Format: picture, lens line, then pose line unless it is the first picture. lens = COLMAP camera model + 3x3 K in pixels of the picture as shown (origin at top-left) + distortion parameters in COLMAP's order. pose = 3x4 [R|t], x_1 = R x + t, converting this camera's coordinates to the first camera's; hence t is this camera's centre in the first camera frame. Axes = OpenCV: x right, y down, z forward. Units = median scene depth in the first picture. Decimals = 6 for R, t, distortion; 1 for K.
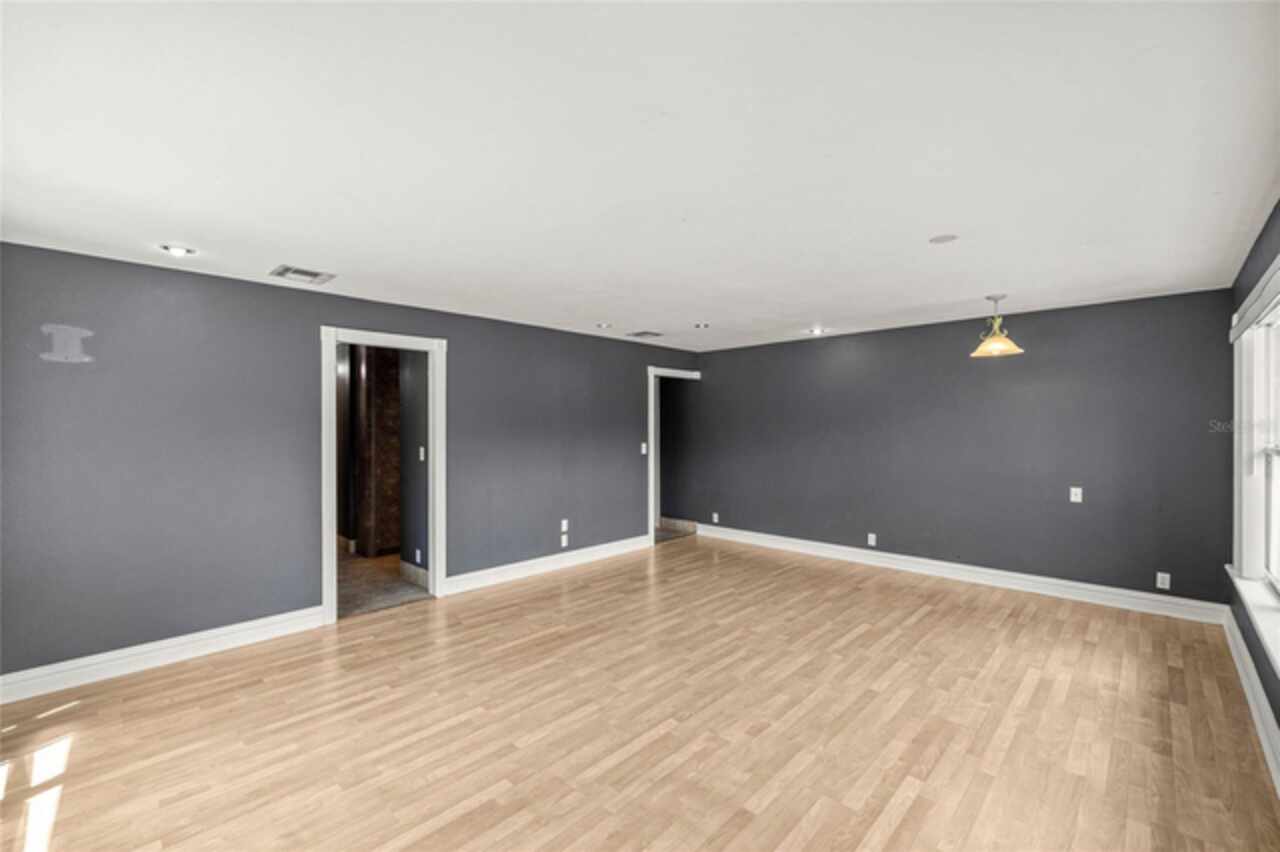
lens RADIAL K [[538.5, 0, 640.0], [0, 538.5, 426.0], [0, 0, 1]] dist [-0.002710, -0.000481]
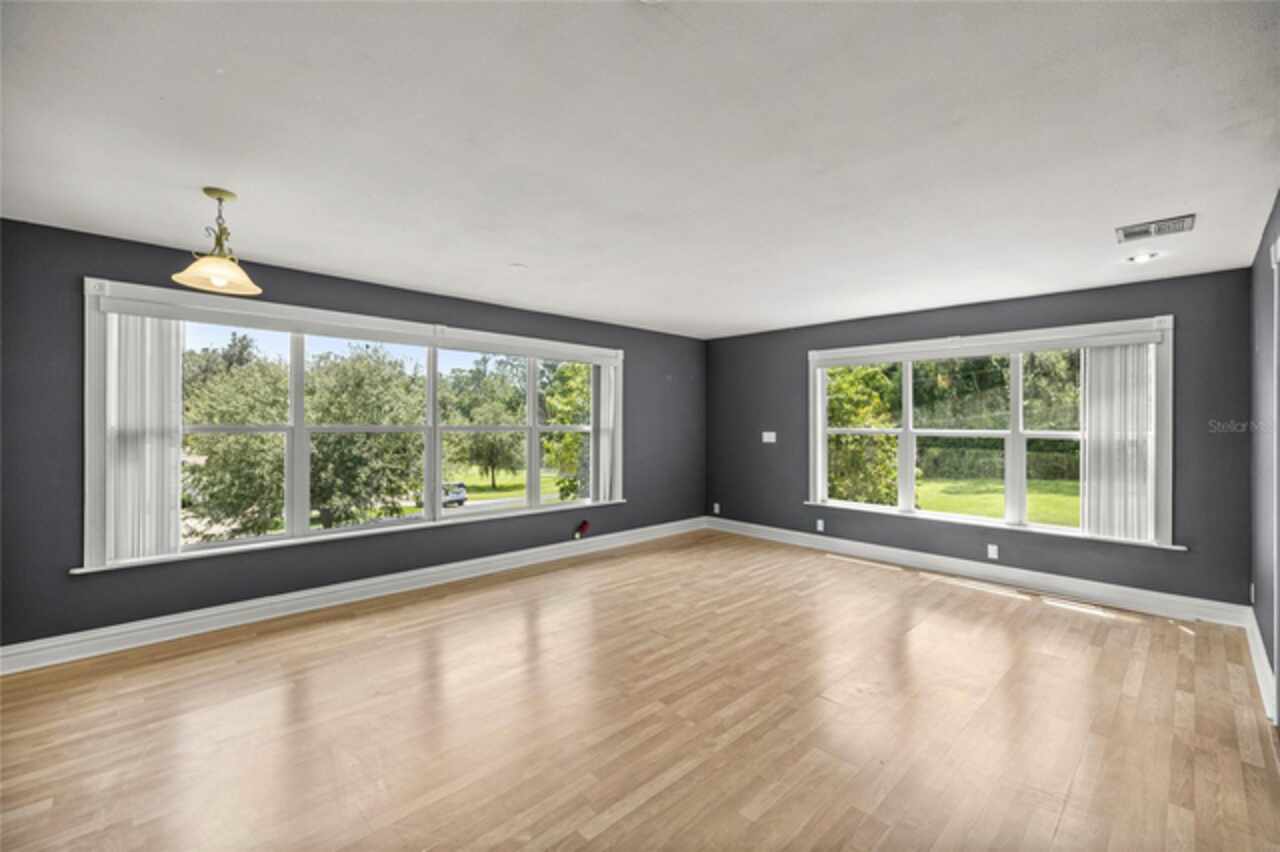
lens RADIAL K [[538.5, 0, 640.0], [0, 538.5, 426.0], [0, 0, 1]] dist [-0.002710, -0.000481]
pose [[-0.999214, -0.002934, 0.039529, 0.189197], [-0.002794, 0.999990, 0.003592, 0.022110], [-0.039540, 0.003478, -0.999212, 2.148576]]
